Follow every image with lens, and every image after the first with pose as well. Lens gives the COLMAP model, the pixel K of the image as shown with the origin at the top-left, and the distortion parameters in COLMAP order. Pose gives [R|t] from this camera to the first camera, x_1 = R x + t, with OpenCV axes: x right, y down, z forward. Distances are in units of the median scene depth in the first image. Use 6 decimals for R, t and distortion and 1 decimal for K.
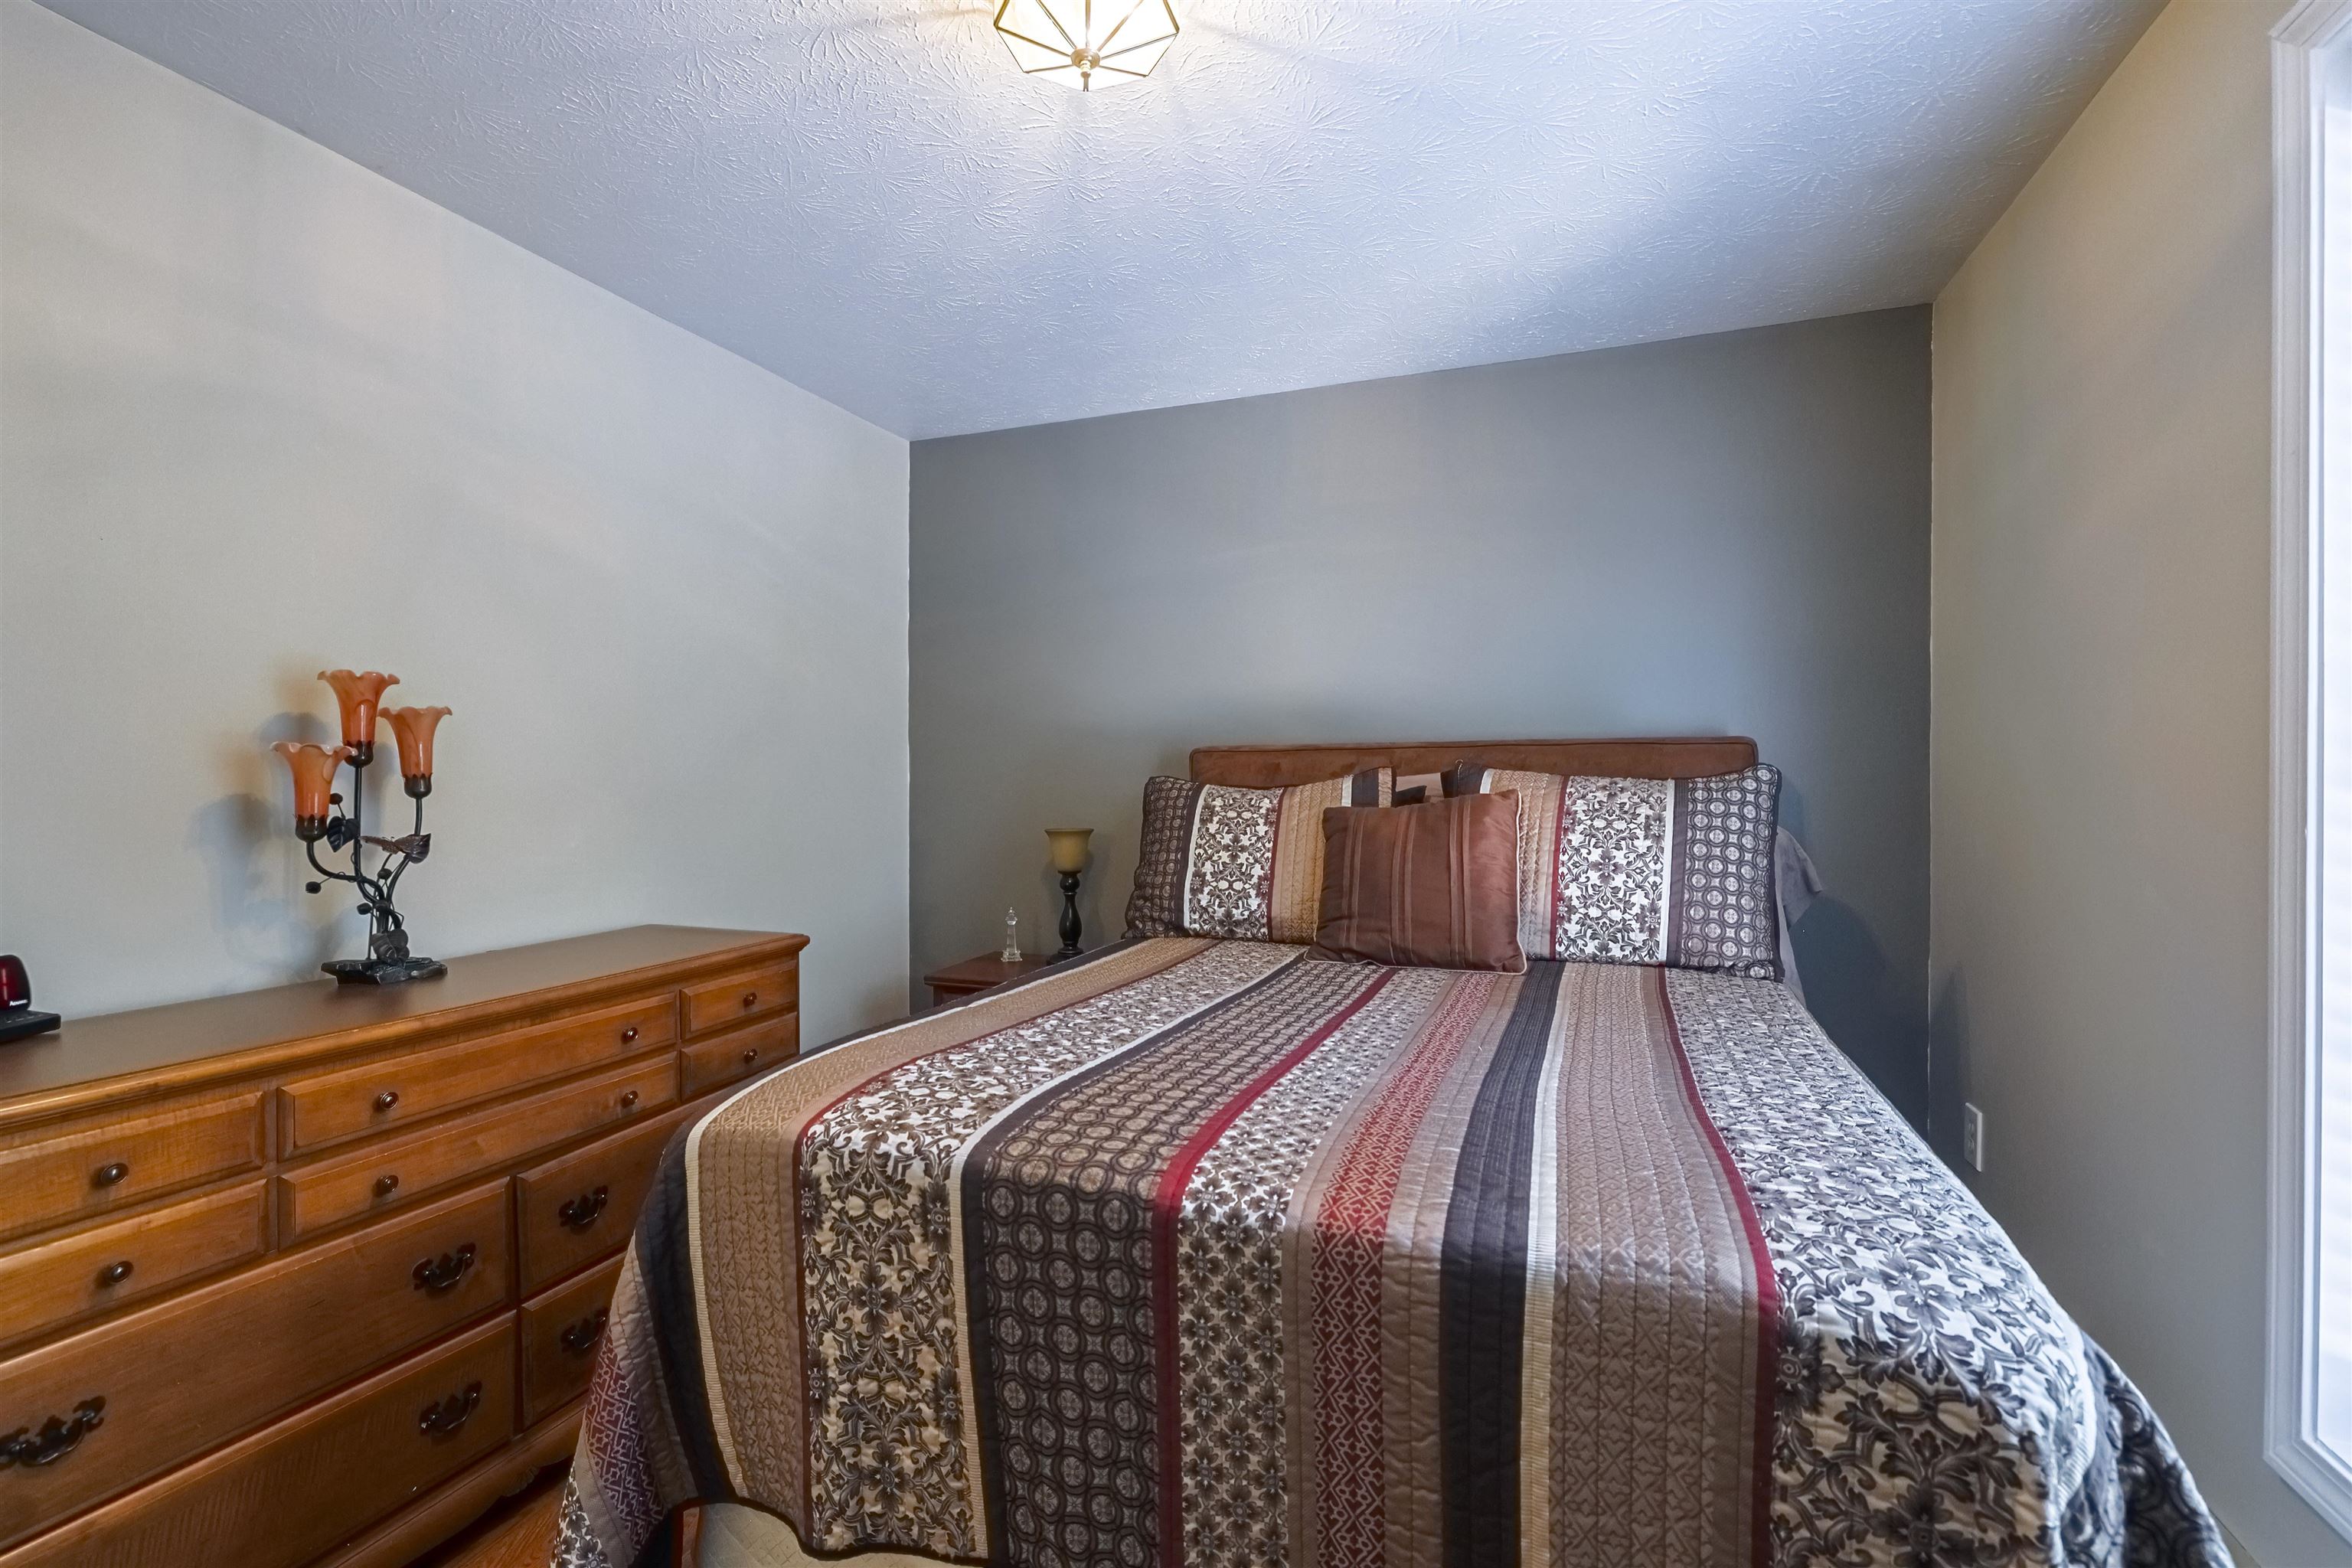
lens RADIAL K [[1092.0, 0, 1147.3], [0, 1092.0, 783.0], [0, 0, 1]] dist [-0.001090, 0.000280]
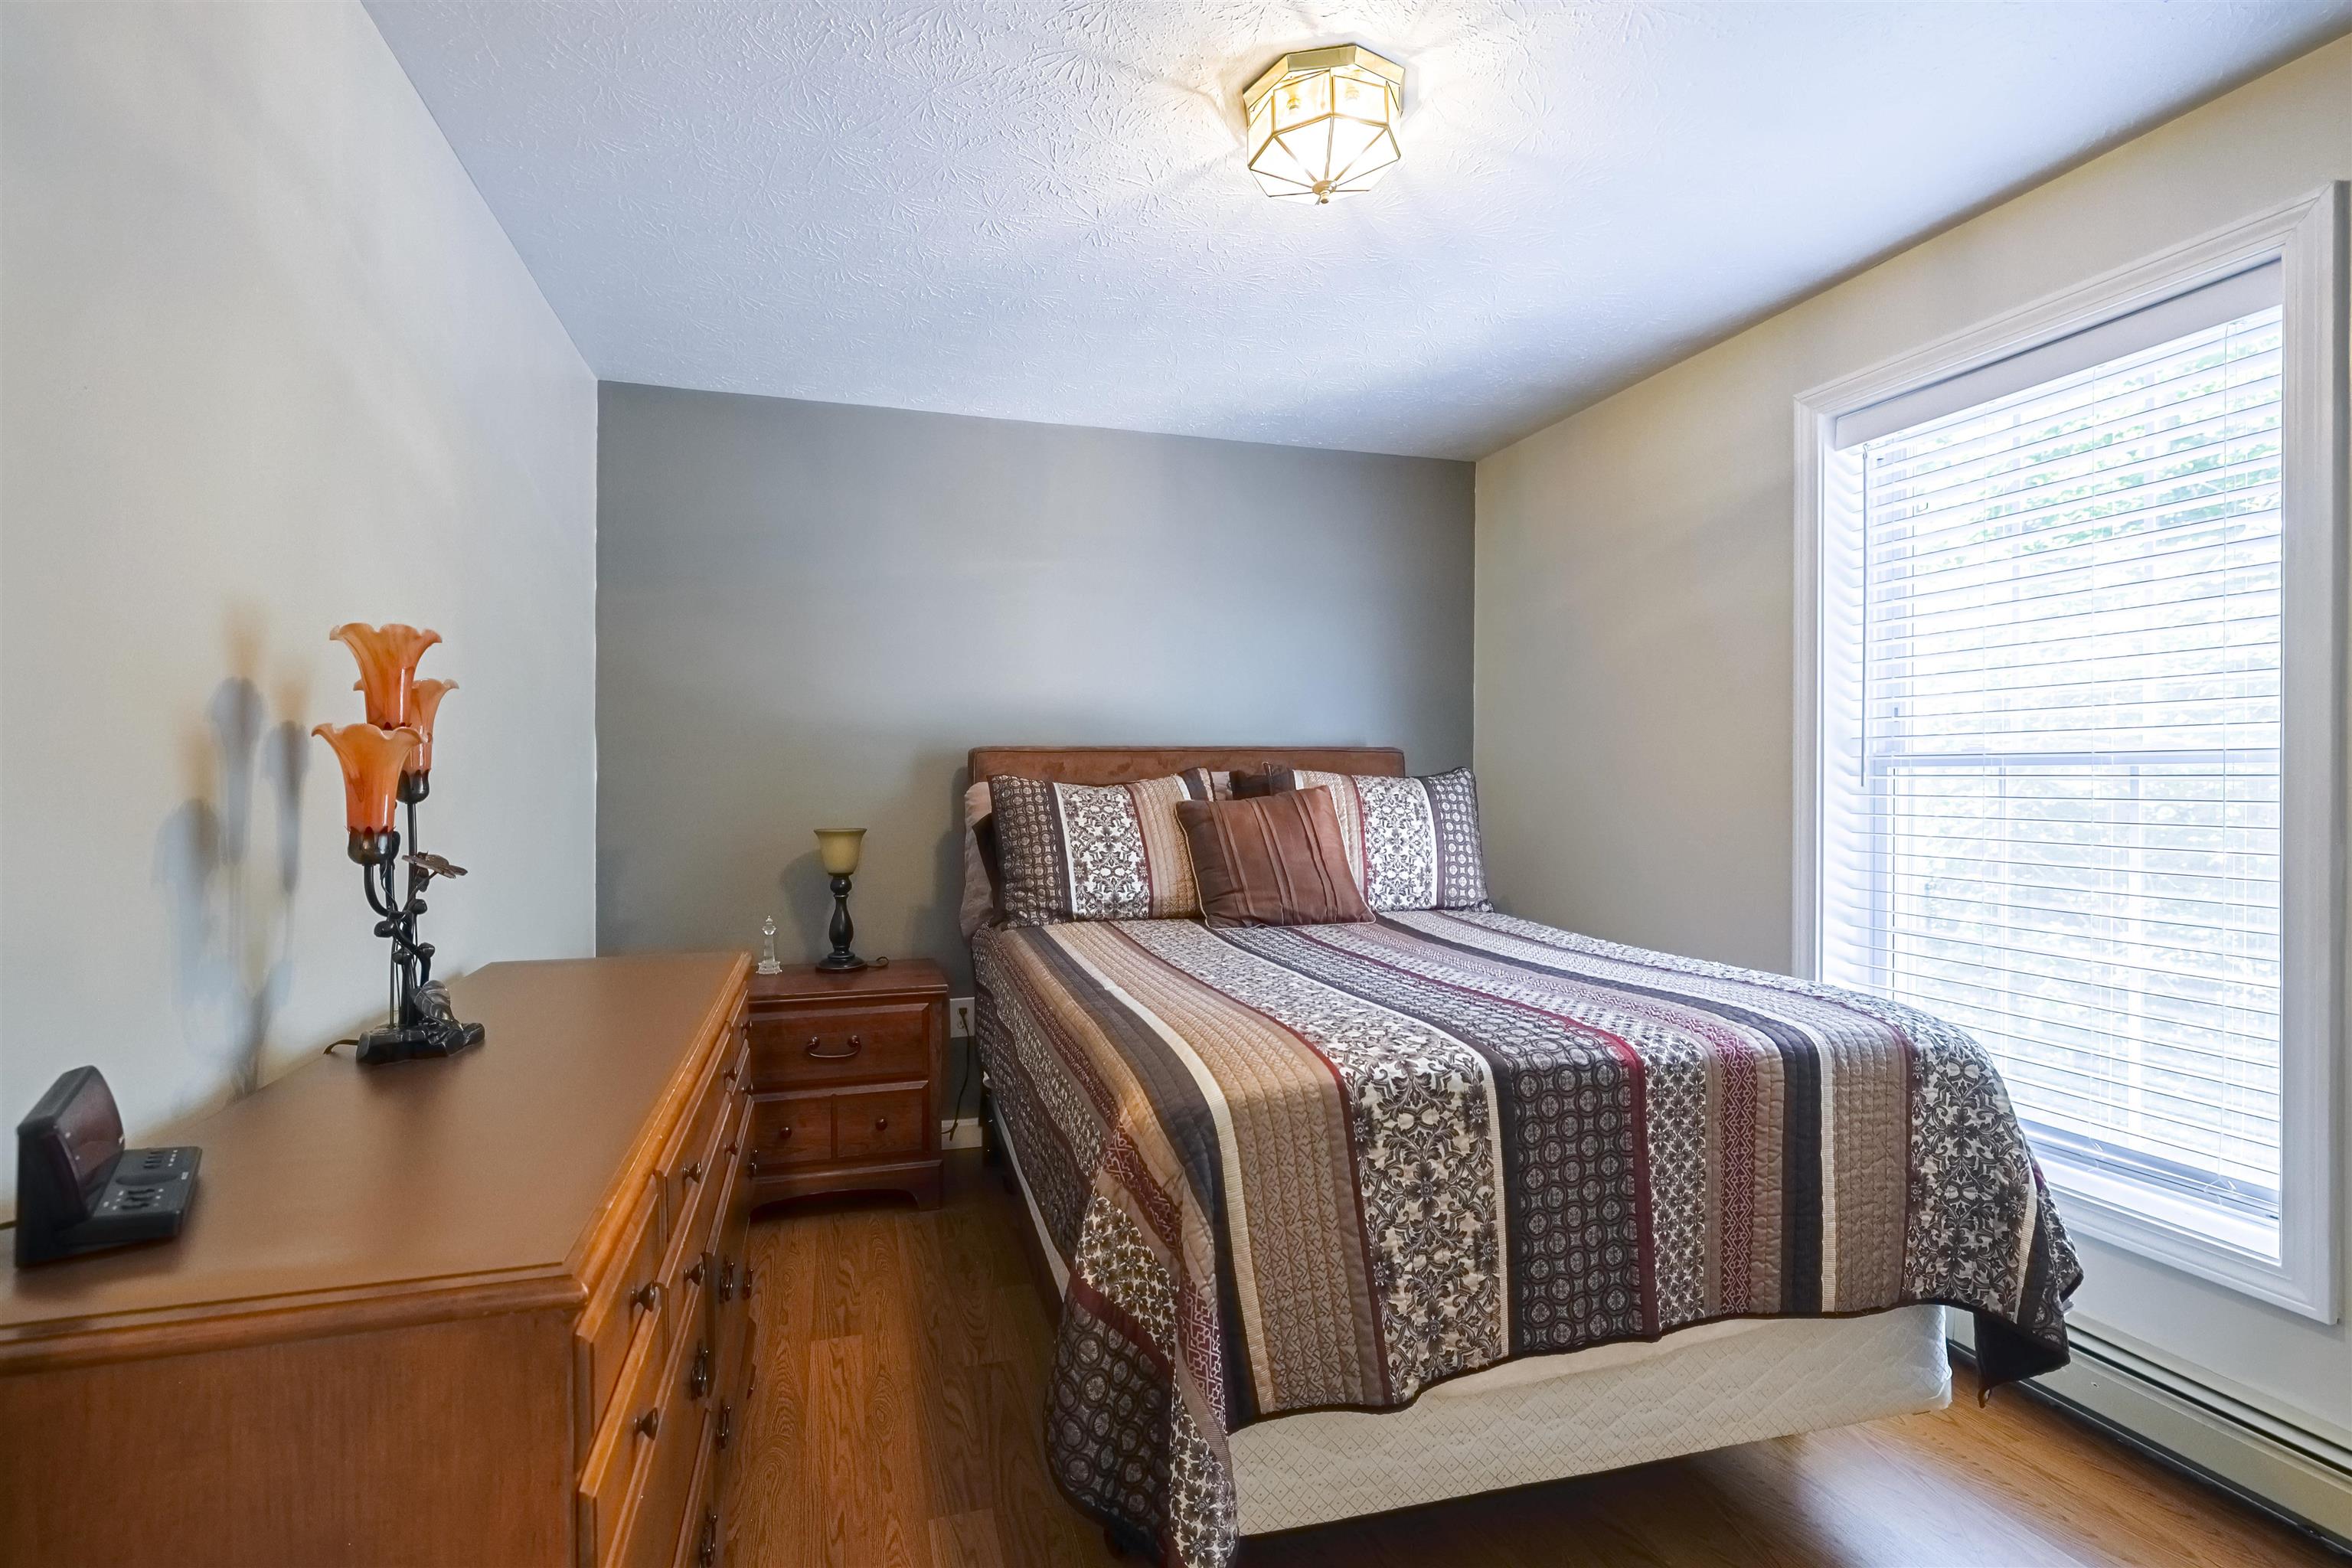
lens RADIAL K [[1092.0, 0, 1147.3], [0, 1092.0, 783.0], [0, 0, 1]] dist [-0.001090, 0.000280]
pose [[0.786009, -0.002792, 0.618209, -1.263542], [0.001980, 0.999996, 0.001999, 0.000048], [-0.618212, -0.000347, 0.786011, 0.205823]]
